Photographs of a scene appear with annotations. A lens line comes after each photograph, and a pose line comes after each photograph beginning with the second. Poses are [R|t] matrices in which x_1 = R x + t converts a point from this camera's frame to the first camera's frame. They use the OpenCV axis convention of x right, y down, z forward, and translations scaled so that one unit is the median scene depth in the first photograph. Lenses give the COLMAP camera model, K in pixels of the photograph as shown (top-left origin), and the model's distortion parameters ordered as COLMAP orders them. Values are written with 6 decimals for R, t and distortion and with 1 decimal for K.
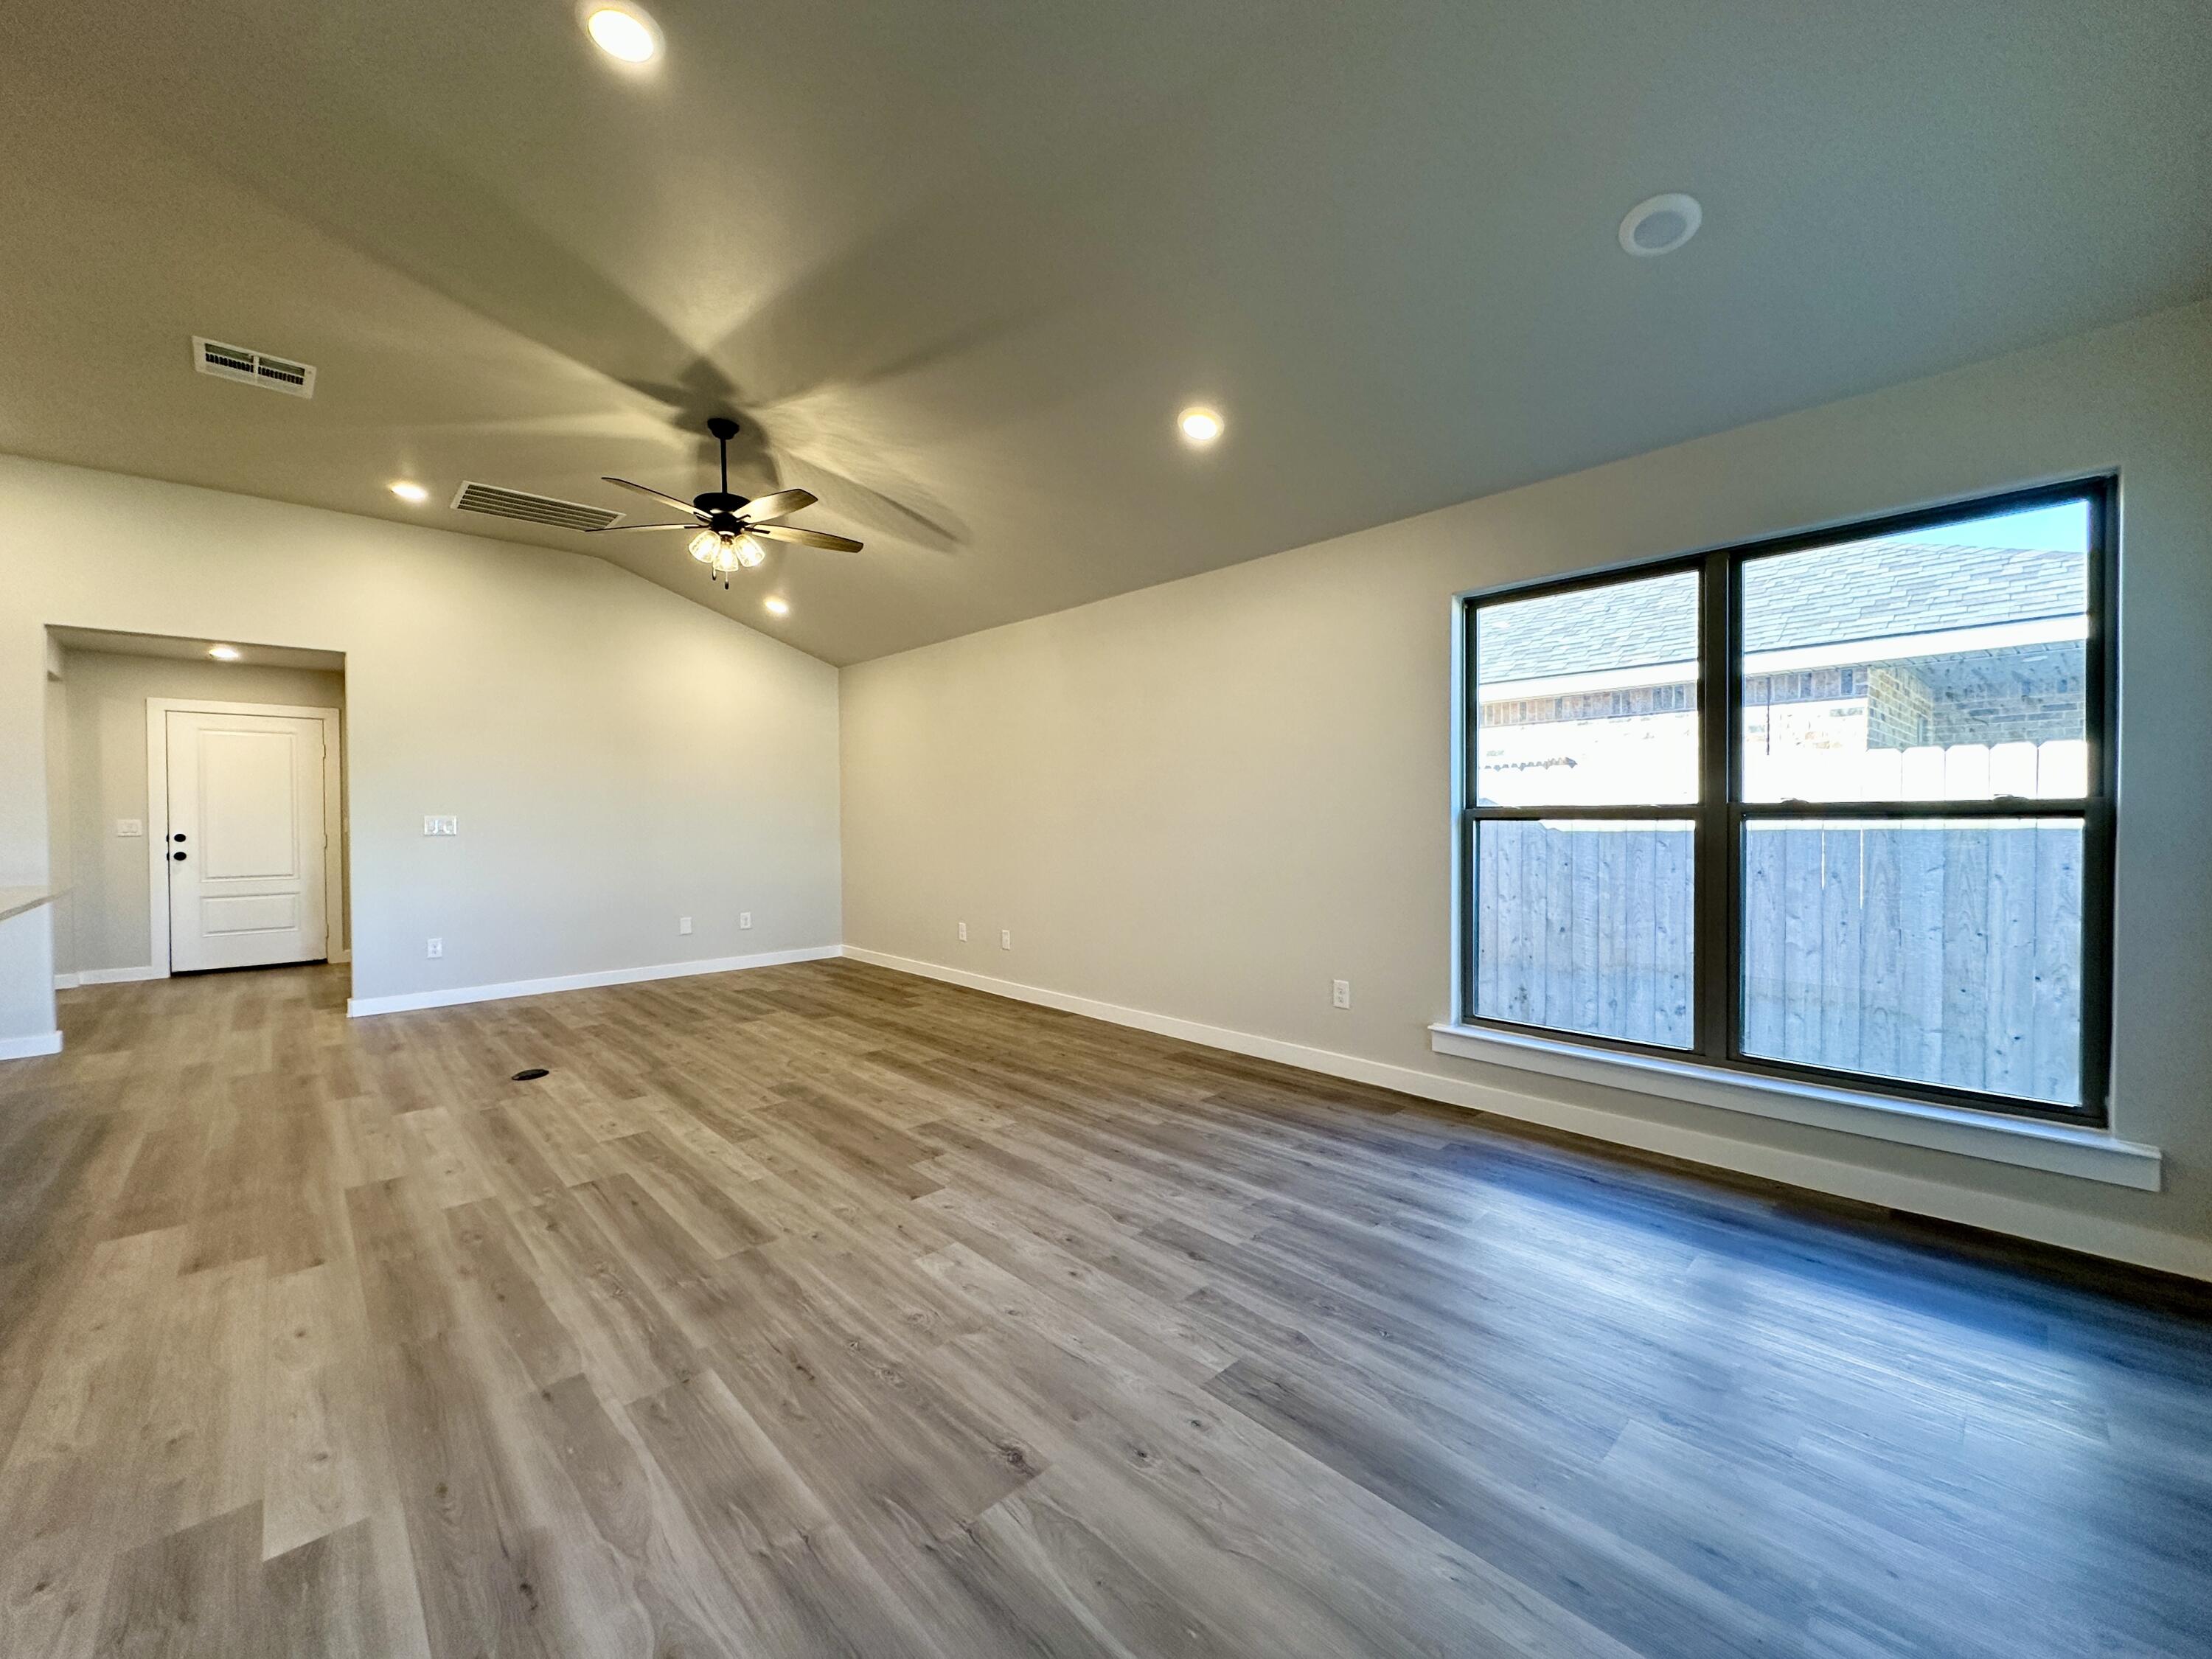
lens RADIAL K [[879.1, 0, 1103.7], [0, 879.1, 831.4], [0, 0, 1]] dist [-0.004197, 0.000376]
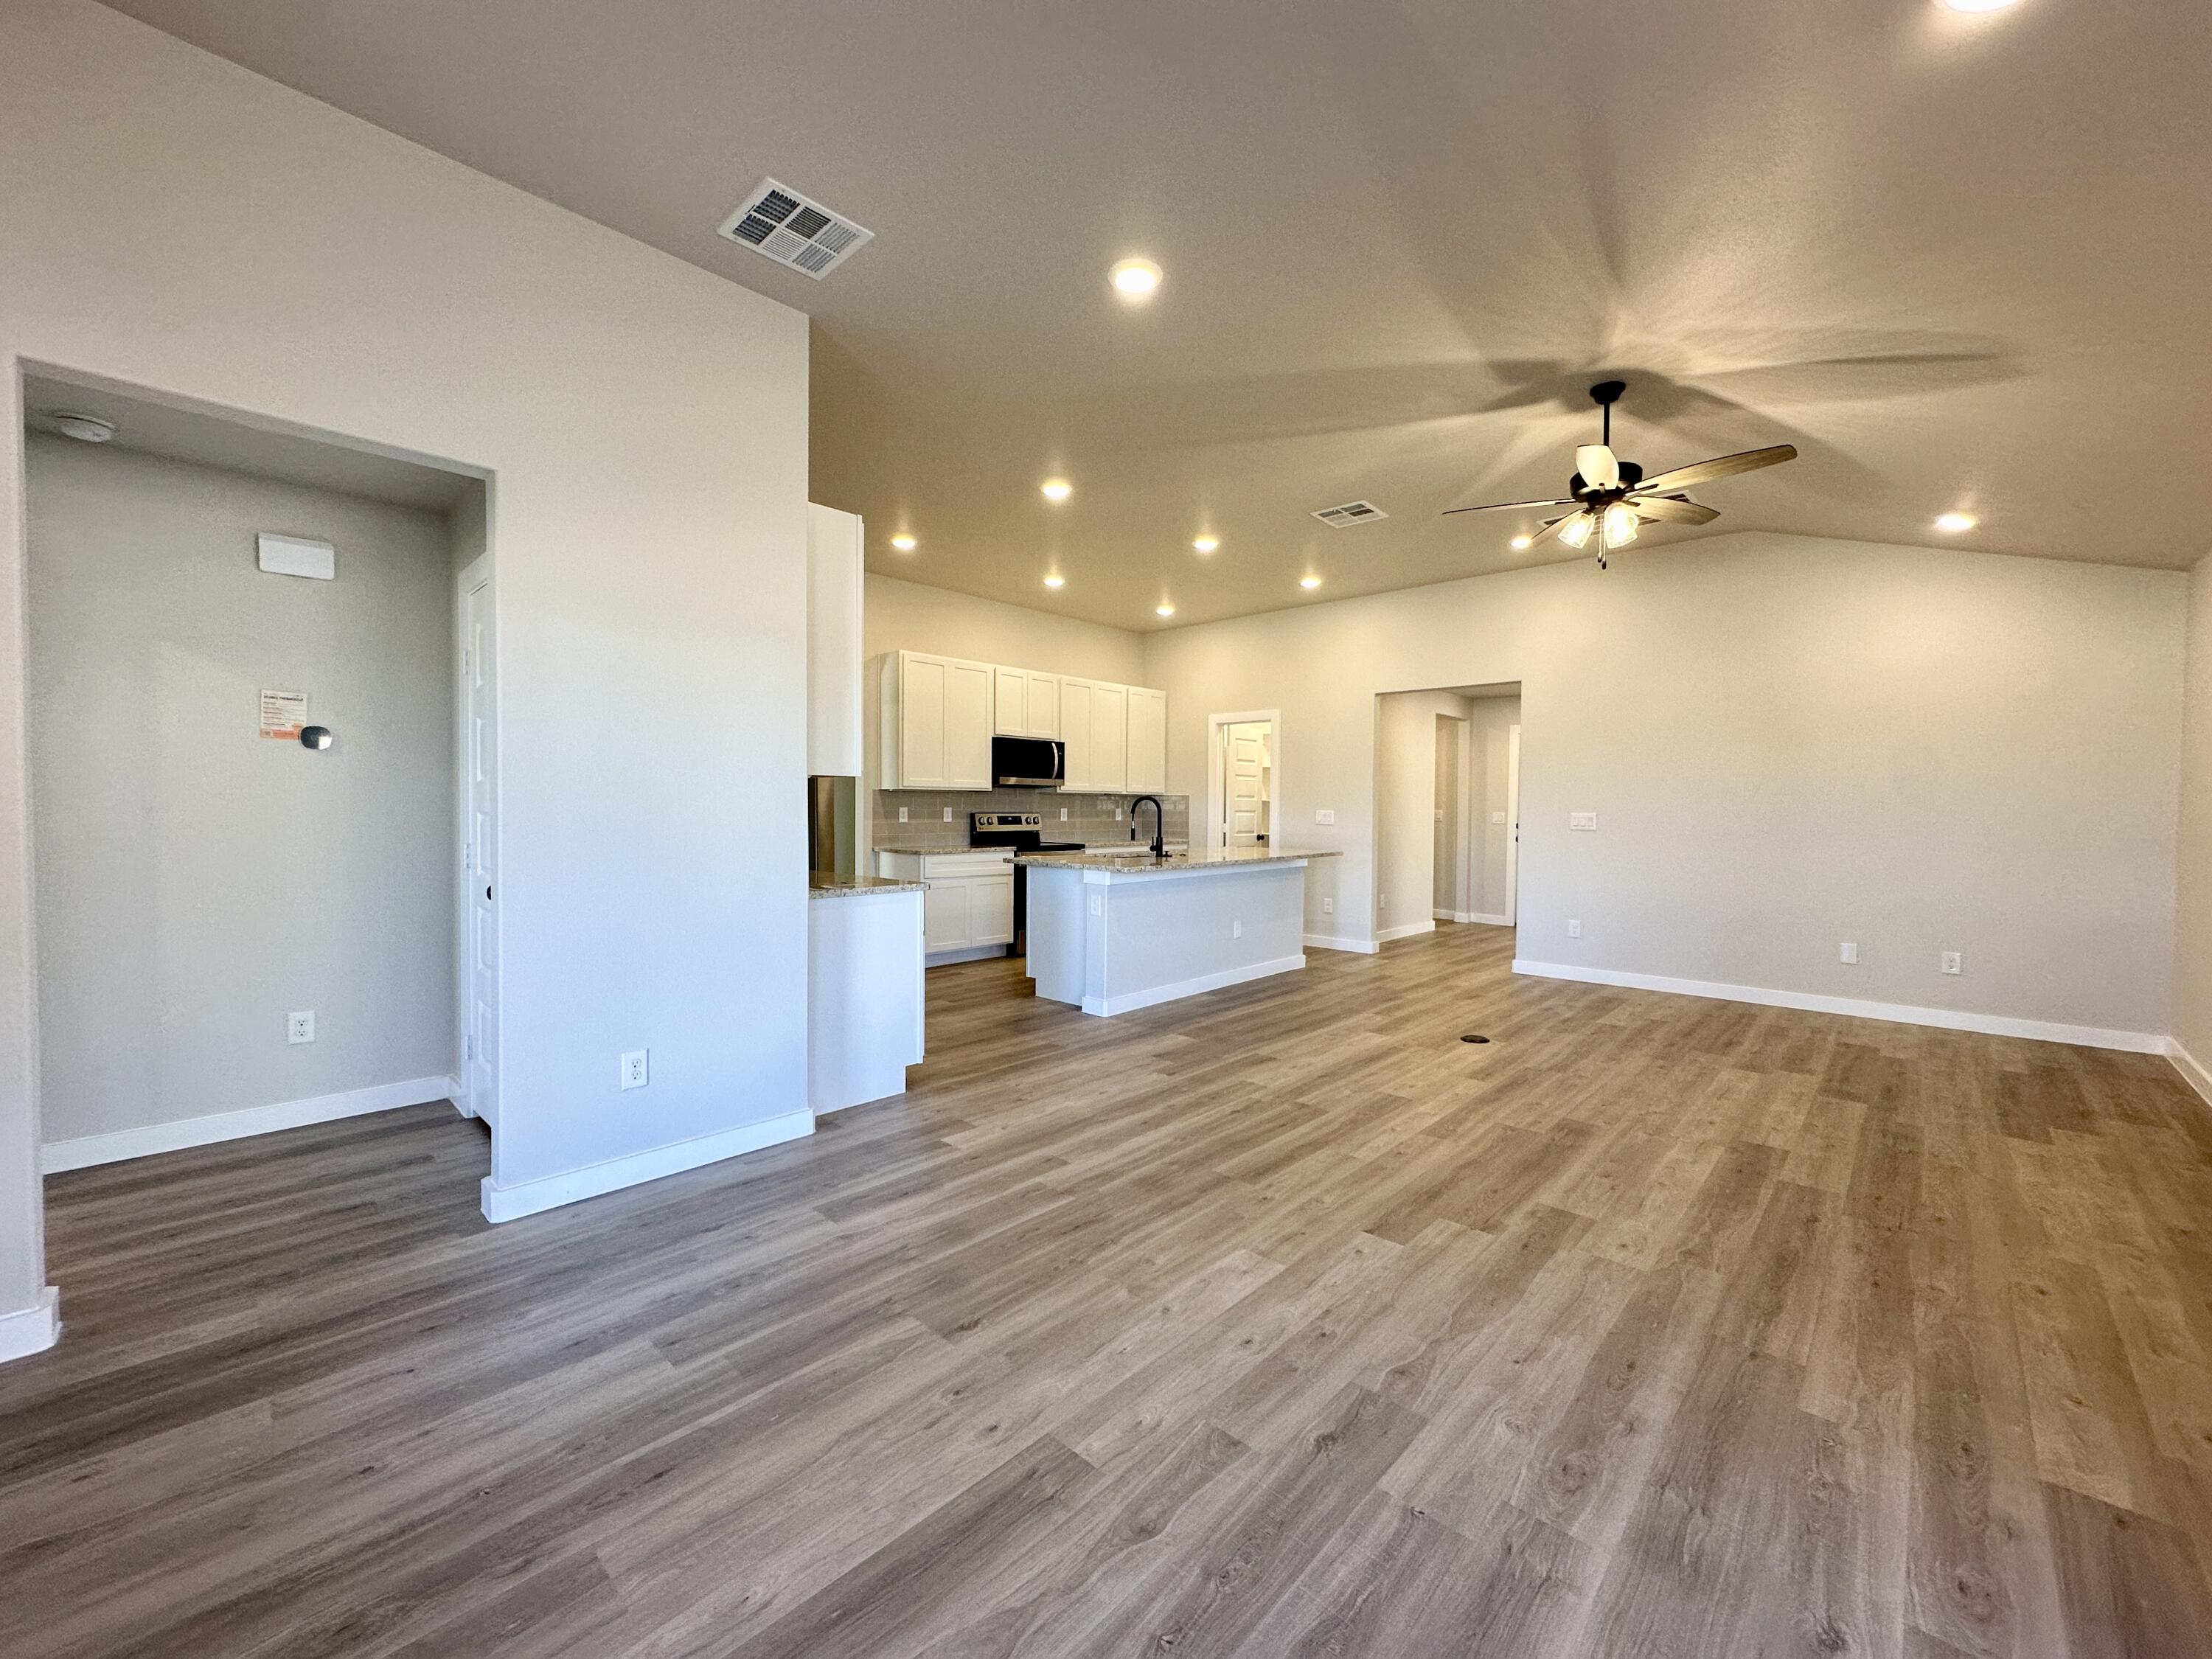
lens RADIAL K [[879.1, 0, 1103.7], [0, 879.1, 831.4], [0, 0, 1]] dist [-0.004197, 0.000376]
pose [[0.055229, 0.035782, -0.997832, 0.609016], [-0.025844, 0.999074, 0.034397, -0.029705], [0.998139, 0.023889, 0.056102, 0.583493]]
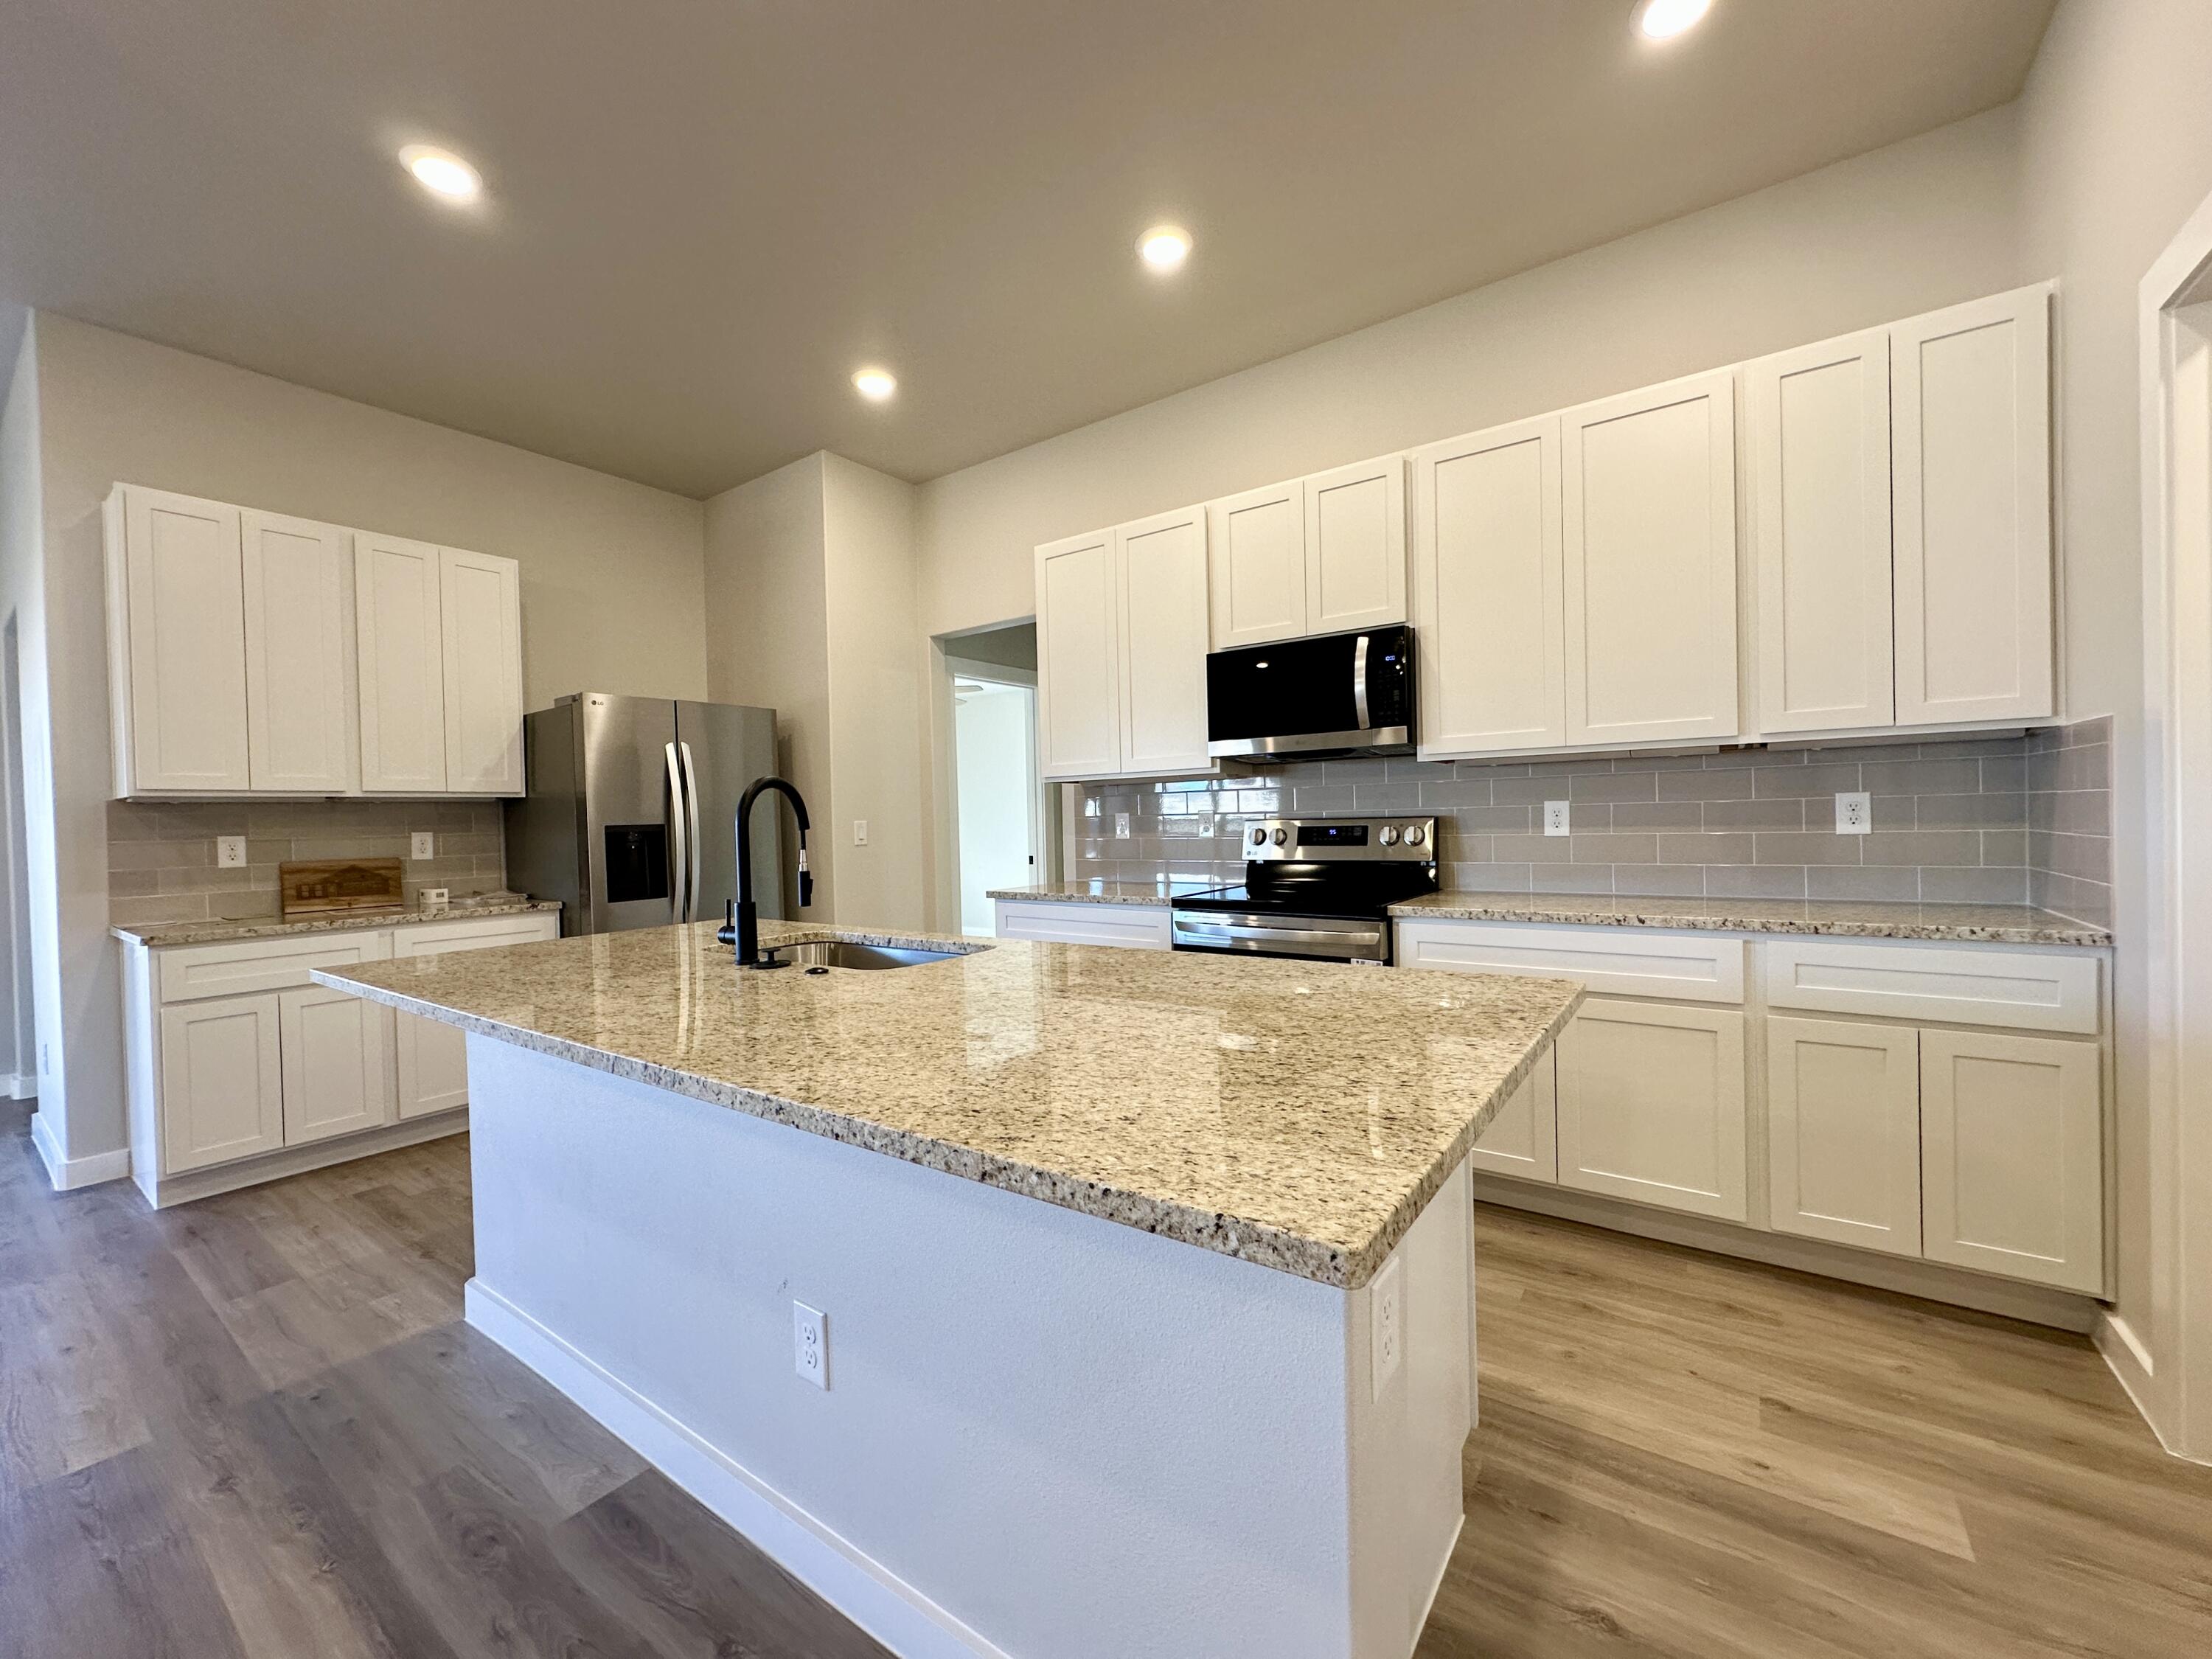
lens RADIAL K [[876.5, 0, 1106.0], [0, 876.5, 829.5], [0, 0, 1]] dist [-0.001336, -0.000012]
pose [[-0.980689, 0.033462, -0.192688, -1.435218], [0.027424, 0.999048, 0.033914, -0.020427], [0.193640, 0.027975, -0.980674, 1.470664]]
